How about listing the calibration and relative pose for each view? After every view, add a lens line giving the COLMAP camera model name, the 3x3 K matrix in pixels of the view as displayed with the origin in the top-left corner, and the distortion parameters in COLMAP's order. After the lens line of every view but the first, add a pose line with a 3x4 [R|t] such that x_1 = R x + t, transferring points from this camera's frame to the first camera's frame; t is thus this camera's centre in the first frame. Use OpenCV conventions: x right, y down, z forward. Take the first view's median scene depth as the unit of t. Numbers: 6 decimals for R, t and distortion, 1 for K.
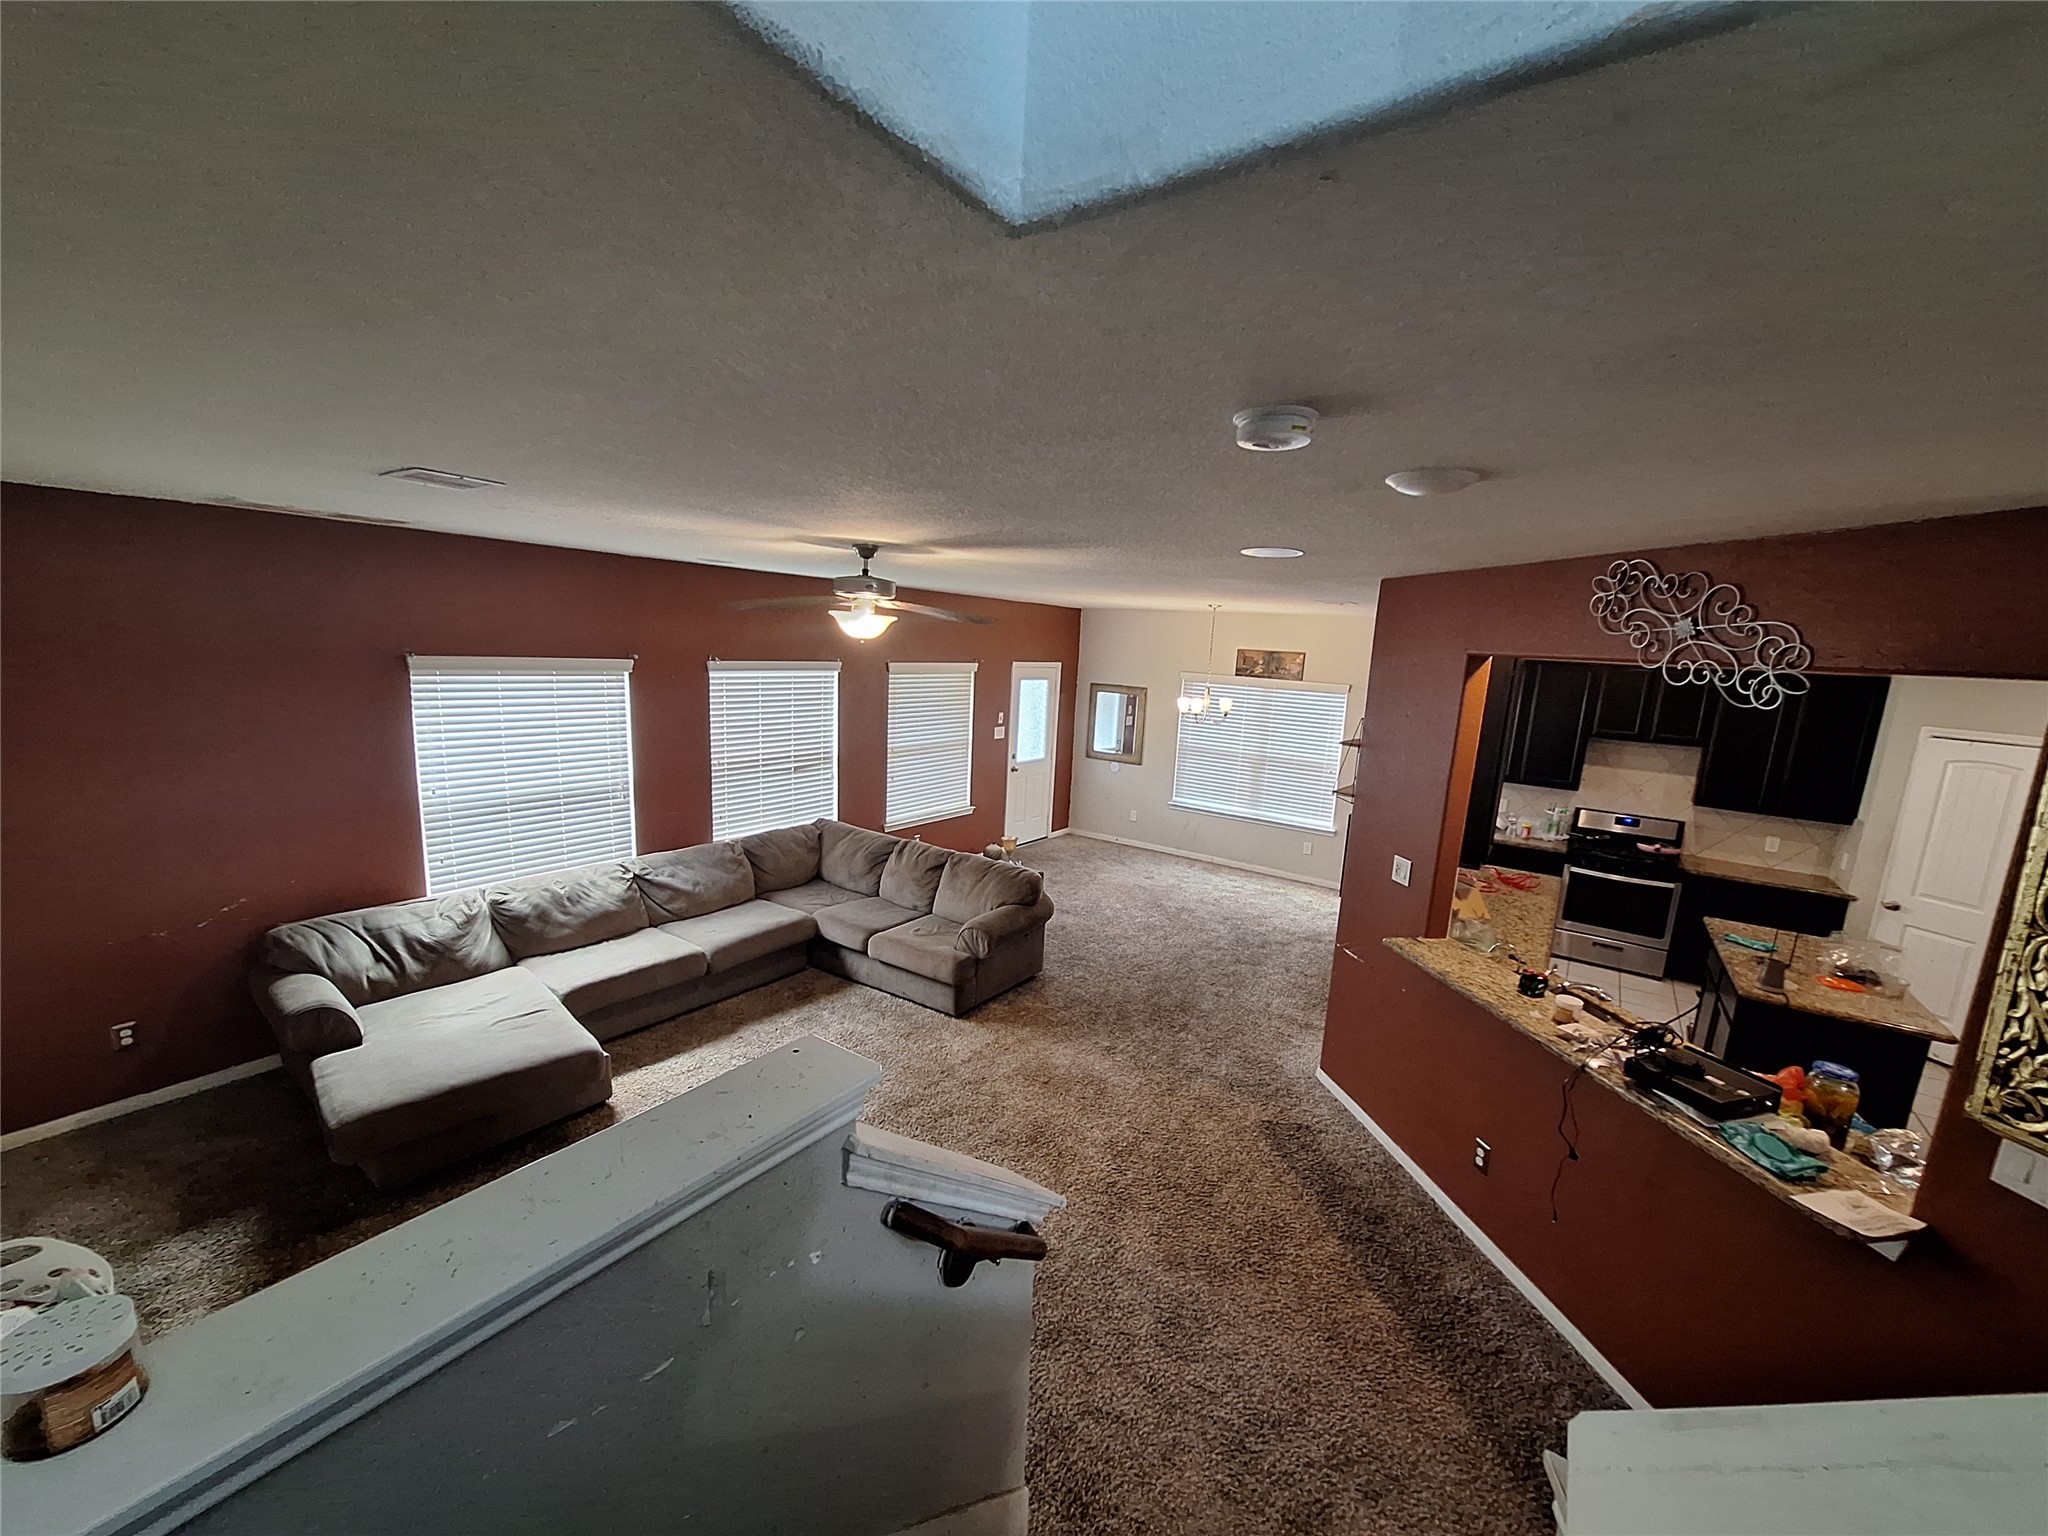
lens RADIAL K [[802.3, 0, 1031.0], [0, 802.3, 774.1], [0, 0, 1]] dist [-0.000094, 0.000174]
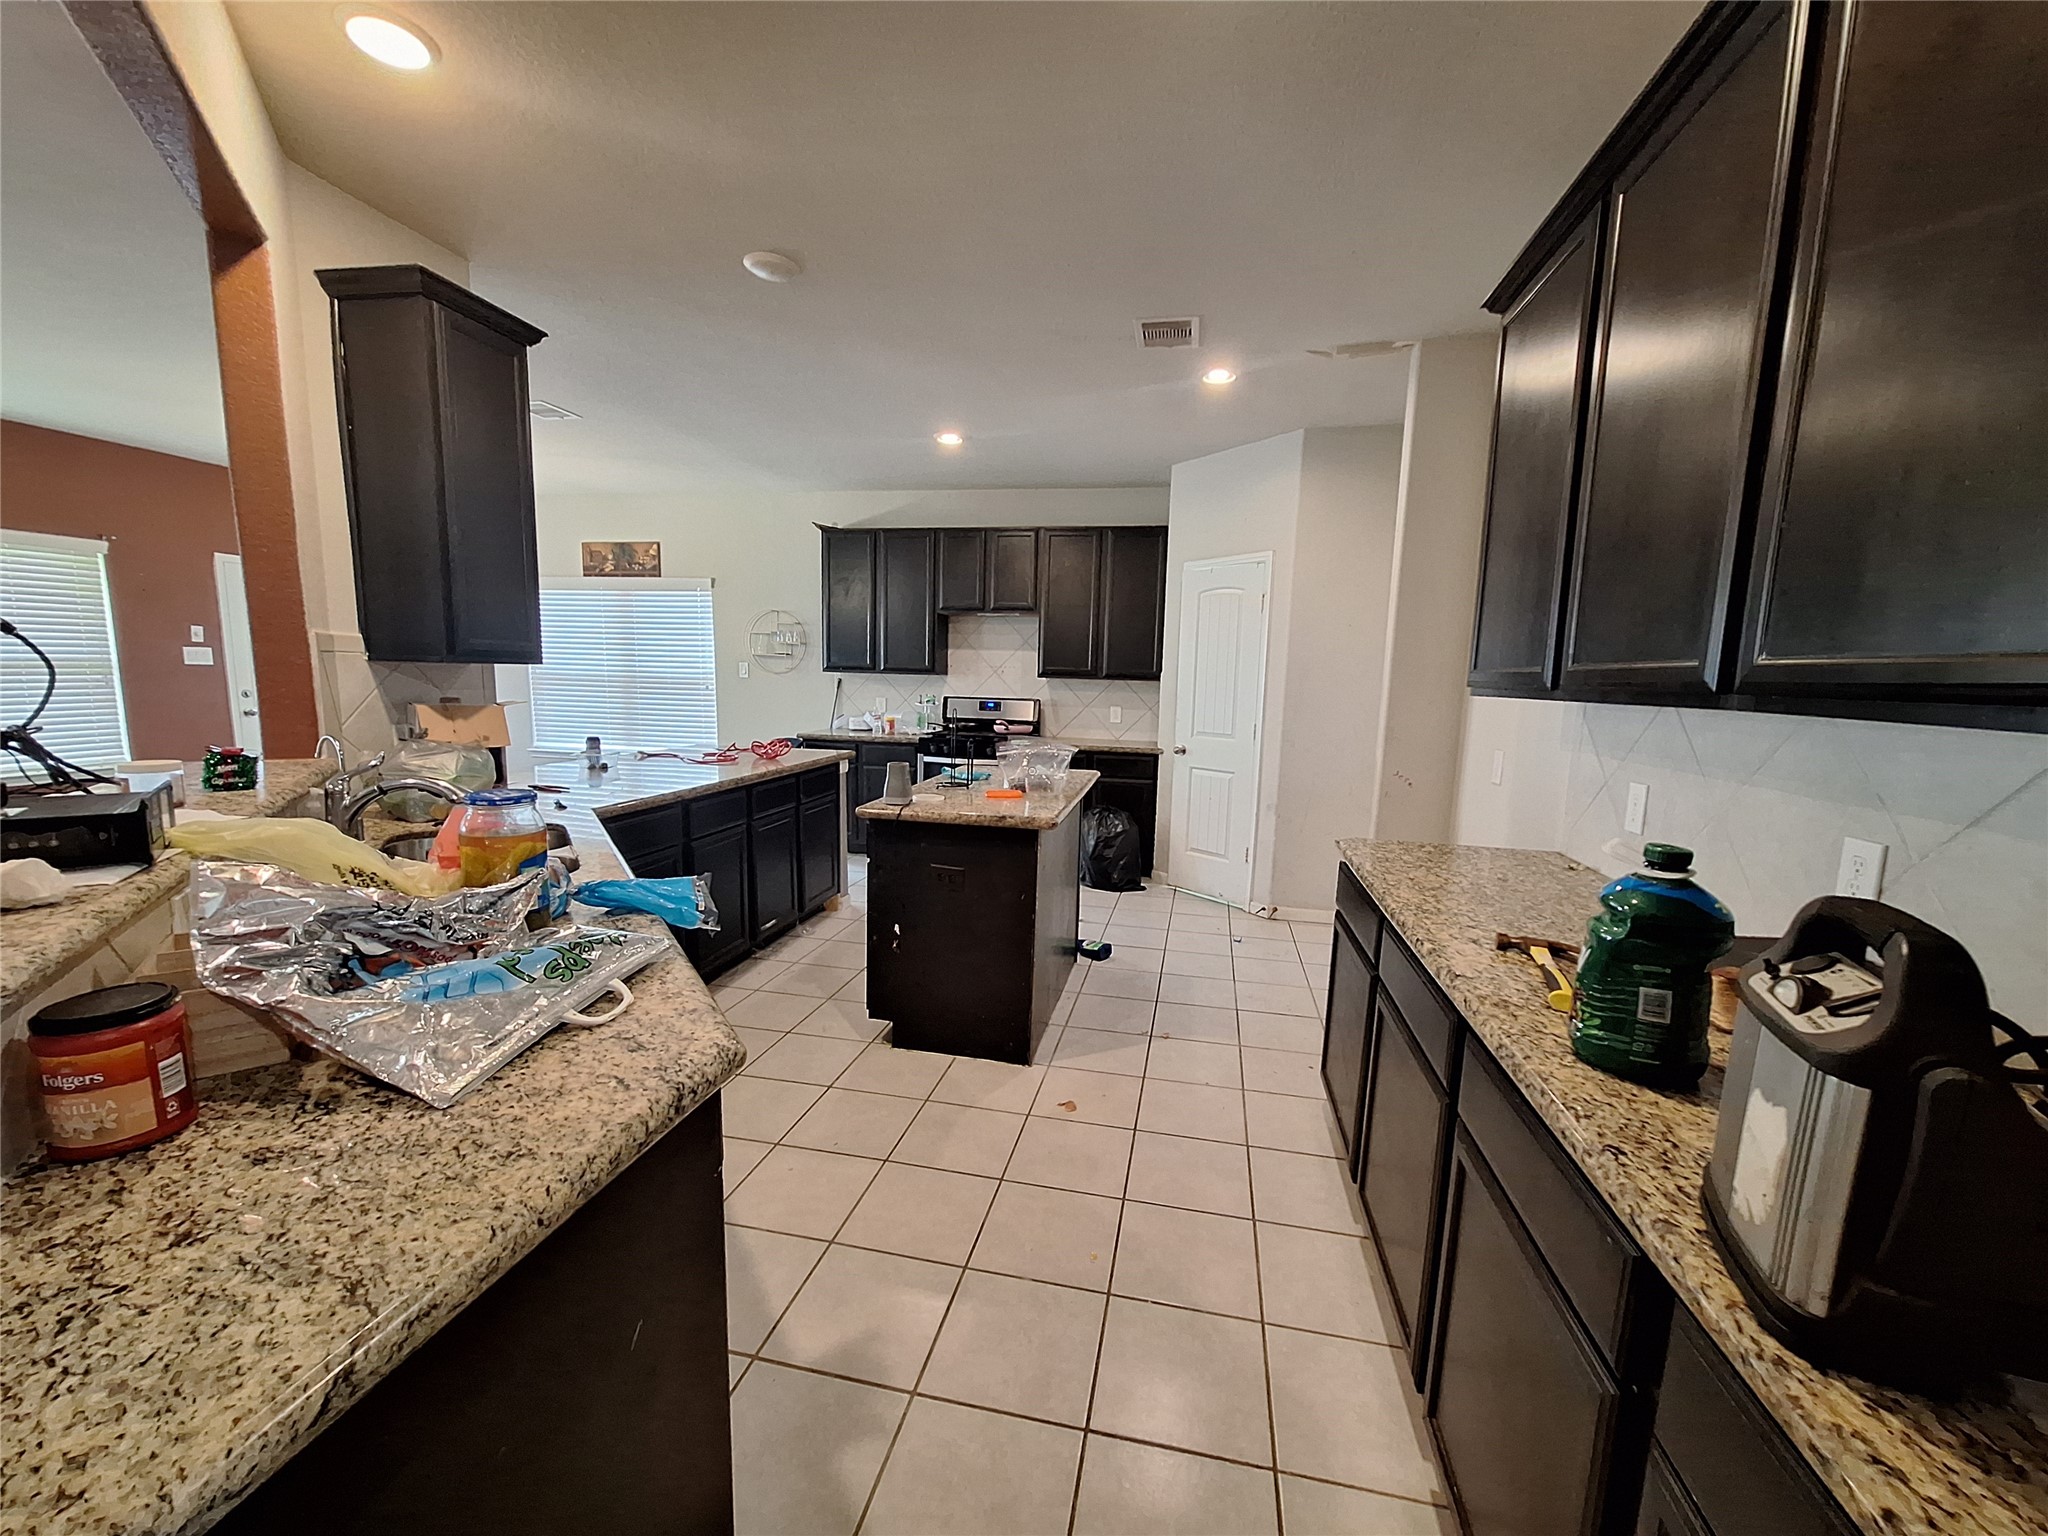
lens RADIAL K [[802.3, 0, 1024.3], [0, 802.3, 778.4], [0, 0, 1]] dist [-0.000094, 0.000174]
pose [[0.925366, -0.080692, 0.370387, 0.430901], [0.090148, 0.995894, -0.008261, 0.149366], [-0.368200, 0.041034, 0.928841, 0.146183]]
